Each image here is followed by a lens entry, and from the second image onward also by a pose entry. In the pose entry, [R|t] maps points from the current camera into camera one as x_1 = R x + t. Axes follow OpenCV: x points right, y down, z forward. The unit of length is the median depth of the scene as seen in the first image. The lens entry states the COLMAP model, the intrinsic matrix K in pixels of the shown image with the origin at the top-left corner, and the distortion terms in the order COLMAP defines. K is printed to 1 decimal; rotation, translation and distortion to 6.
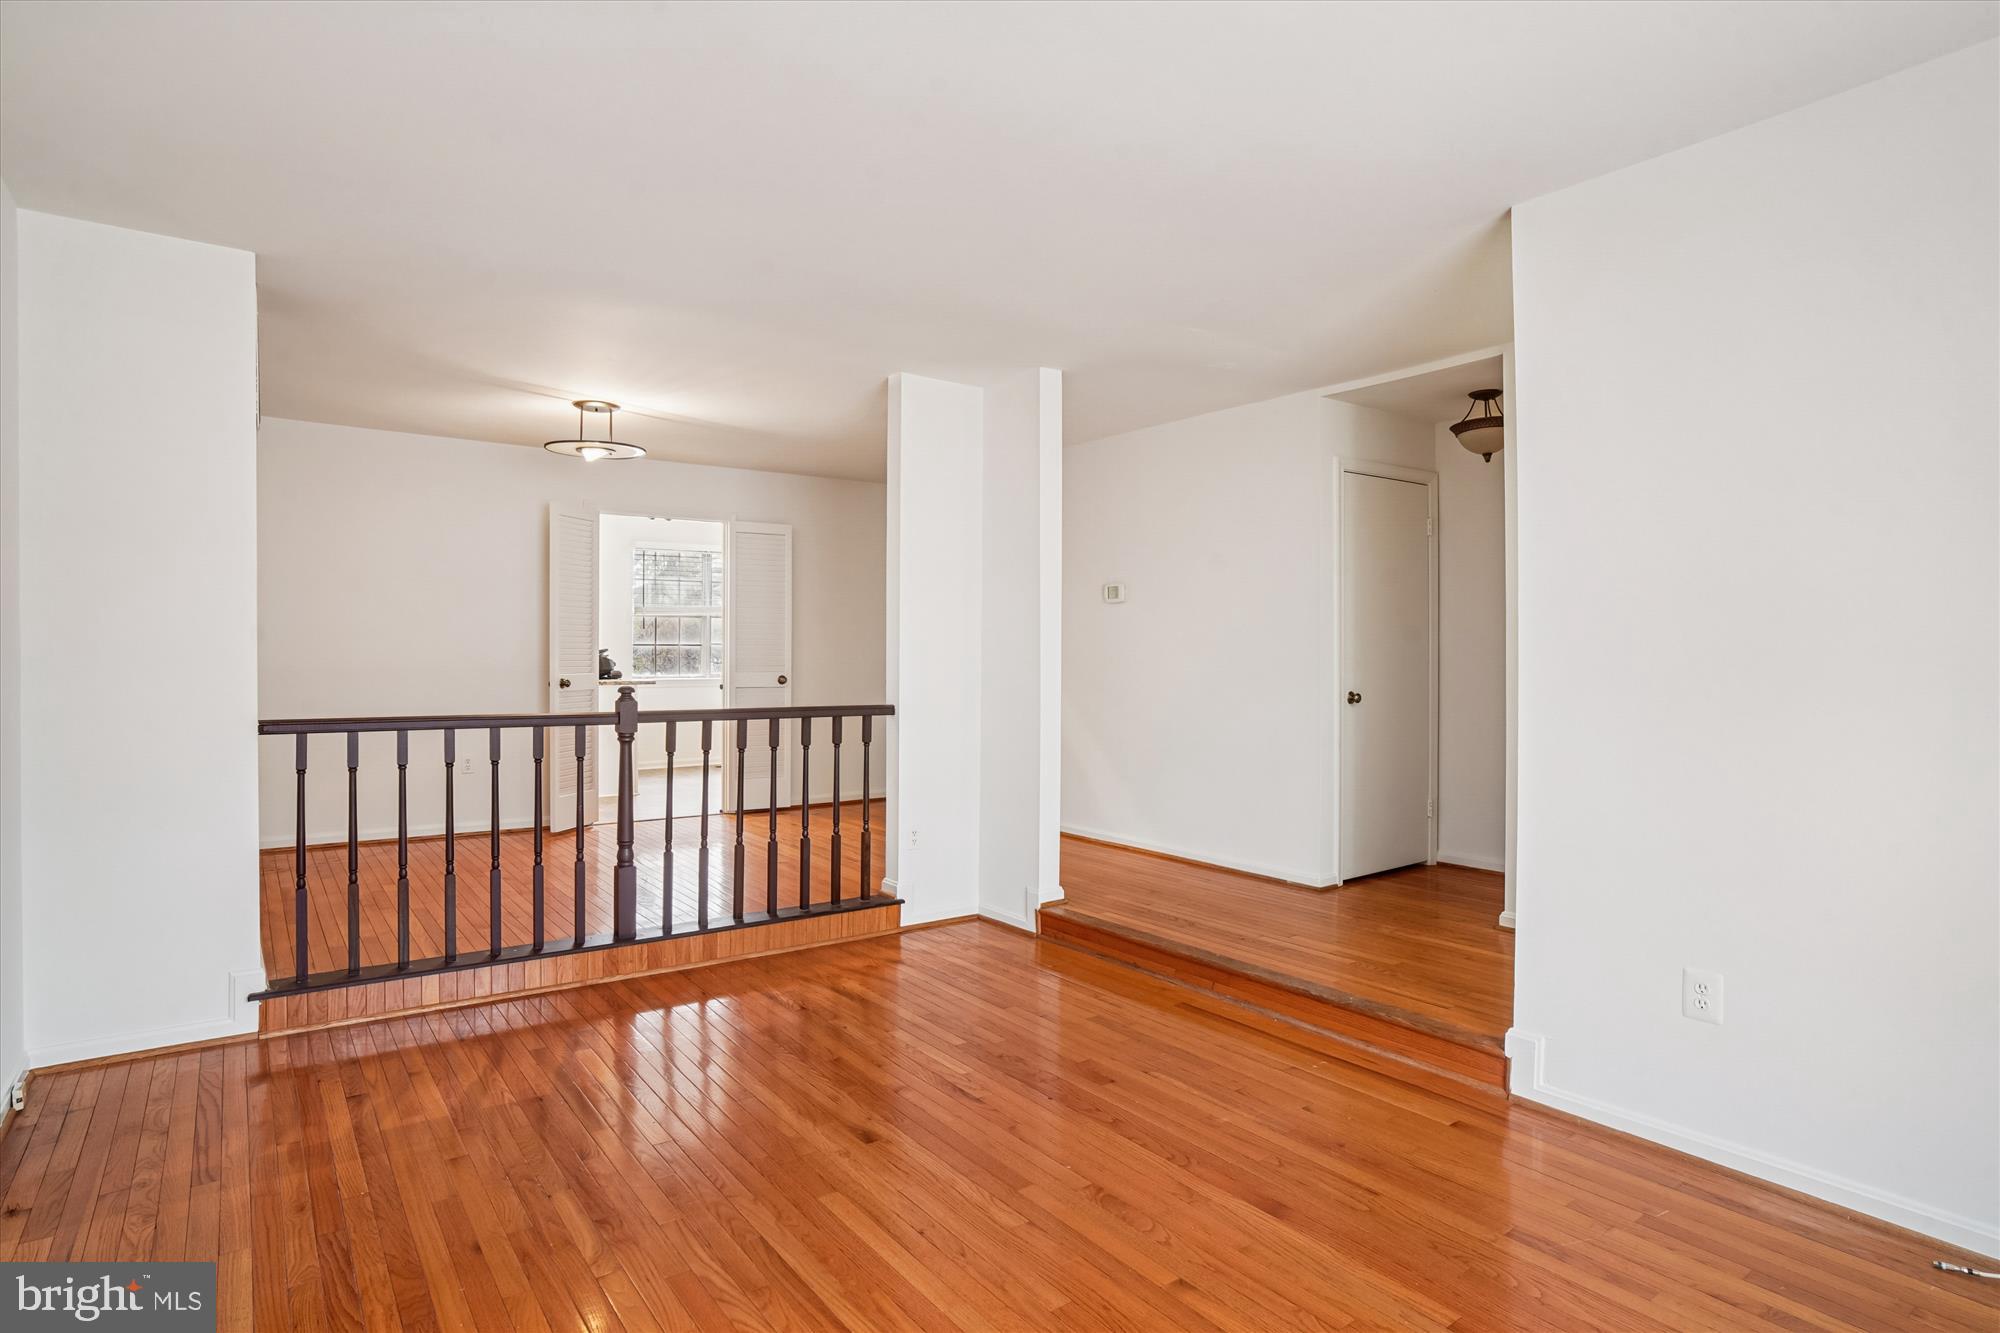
lens RADIAL K [[1129.5, 0, 945.2], [0, 1129.5, 650.3], [0, 0, 1]] dist [-0.059665, 0.034977]
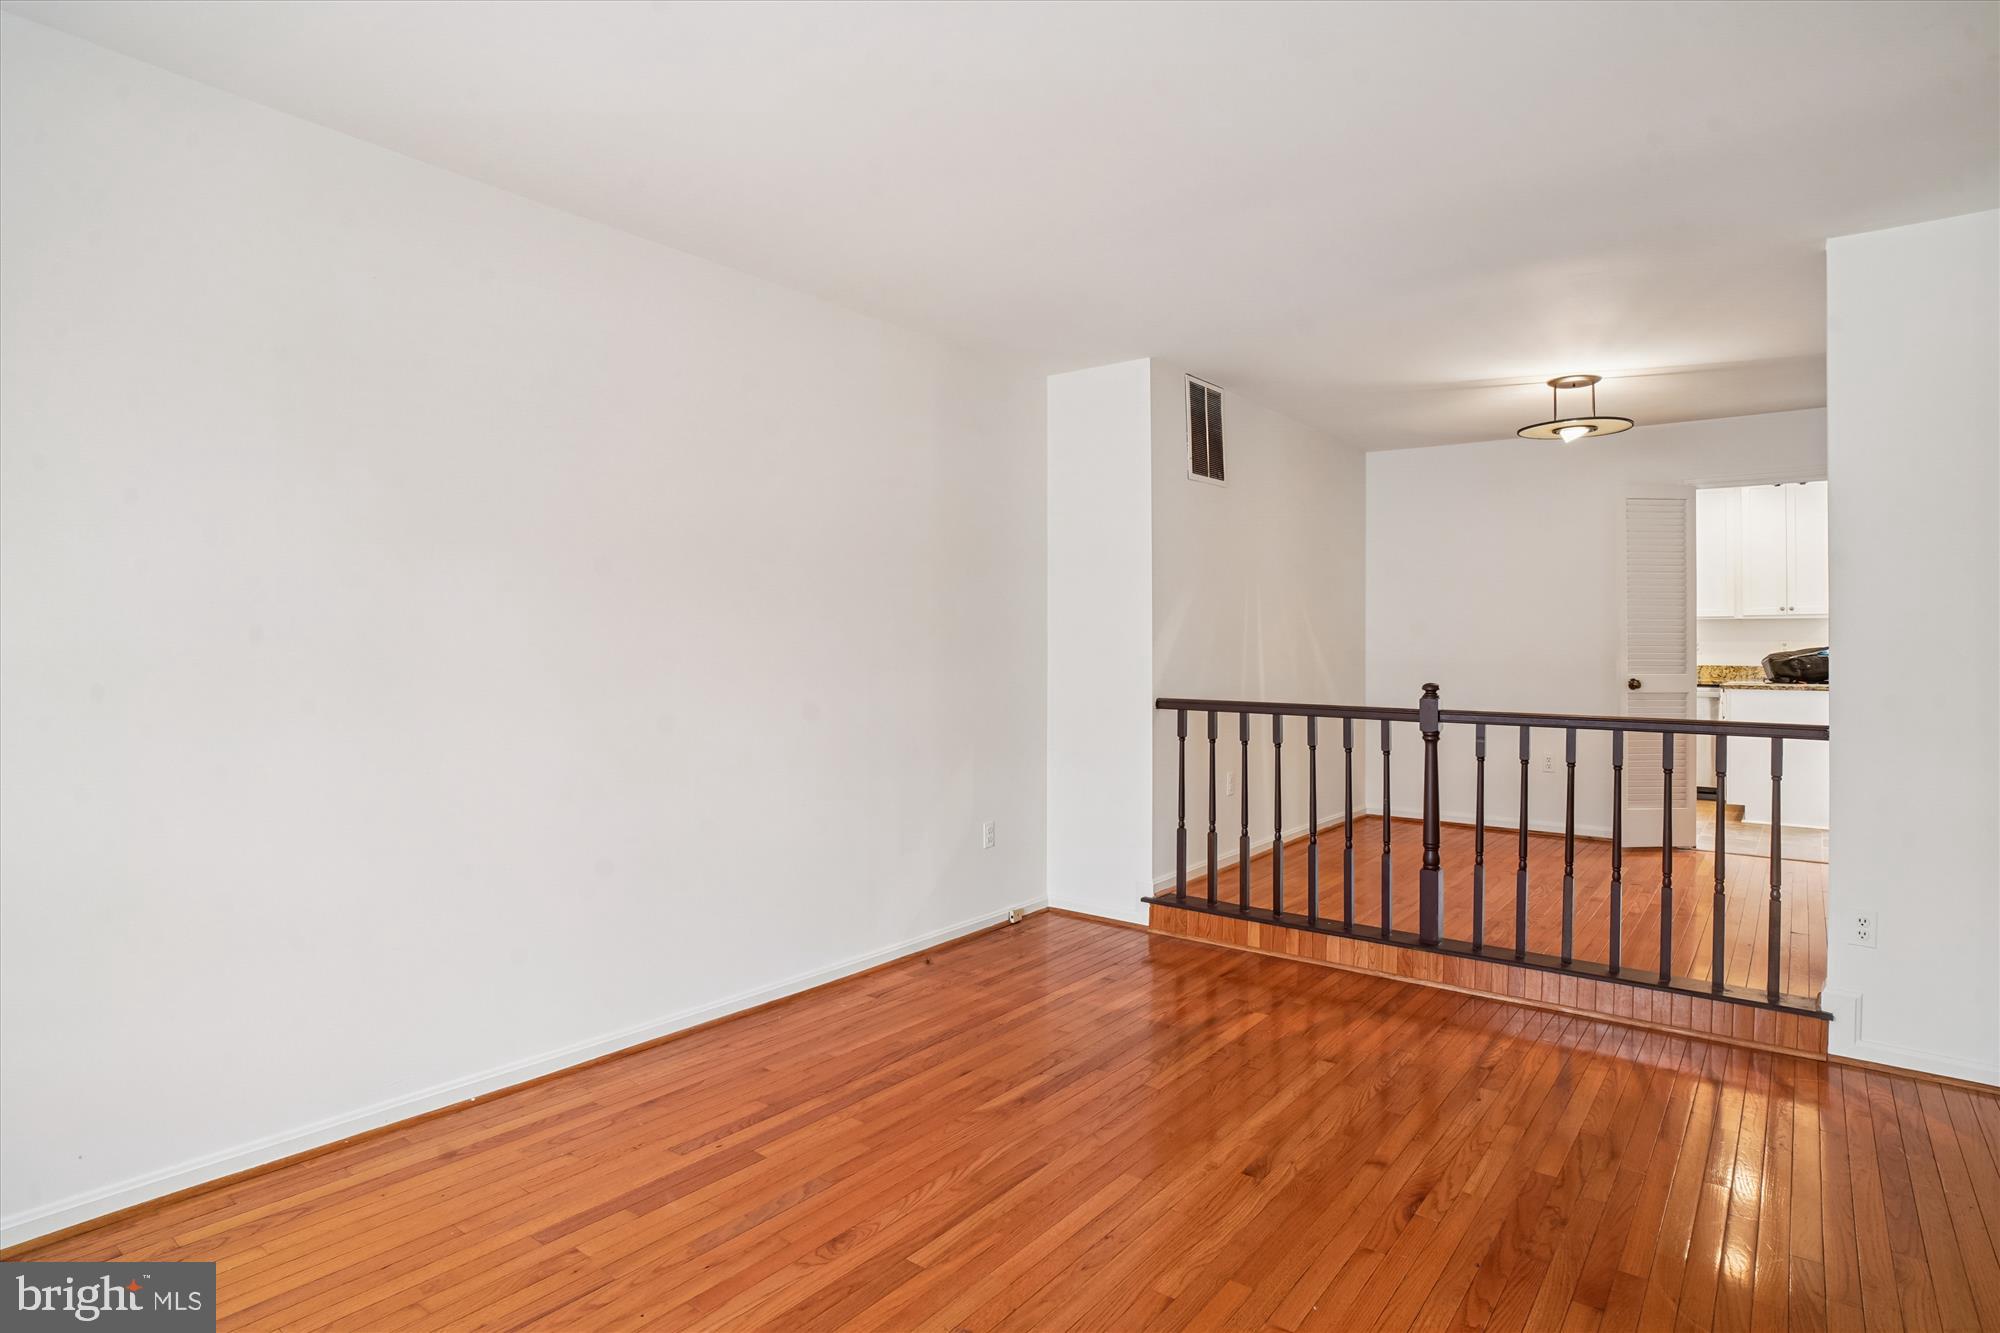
lens RADIAL K [[1093.4, 0, 993.6], [0, 1093.4, 633.3], [0, 0, 1]] dist [-0.043723, 0.027351]
pose [[0.243491, -0.015214, -0.969784, 0.468004], [-0.002220, 0.999866, -0.016244, 0.004343], [0.969901, 0.006108, 0.243425, 0.355029]]
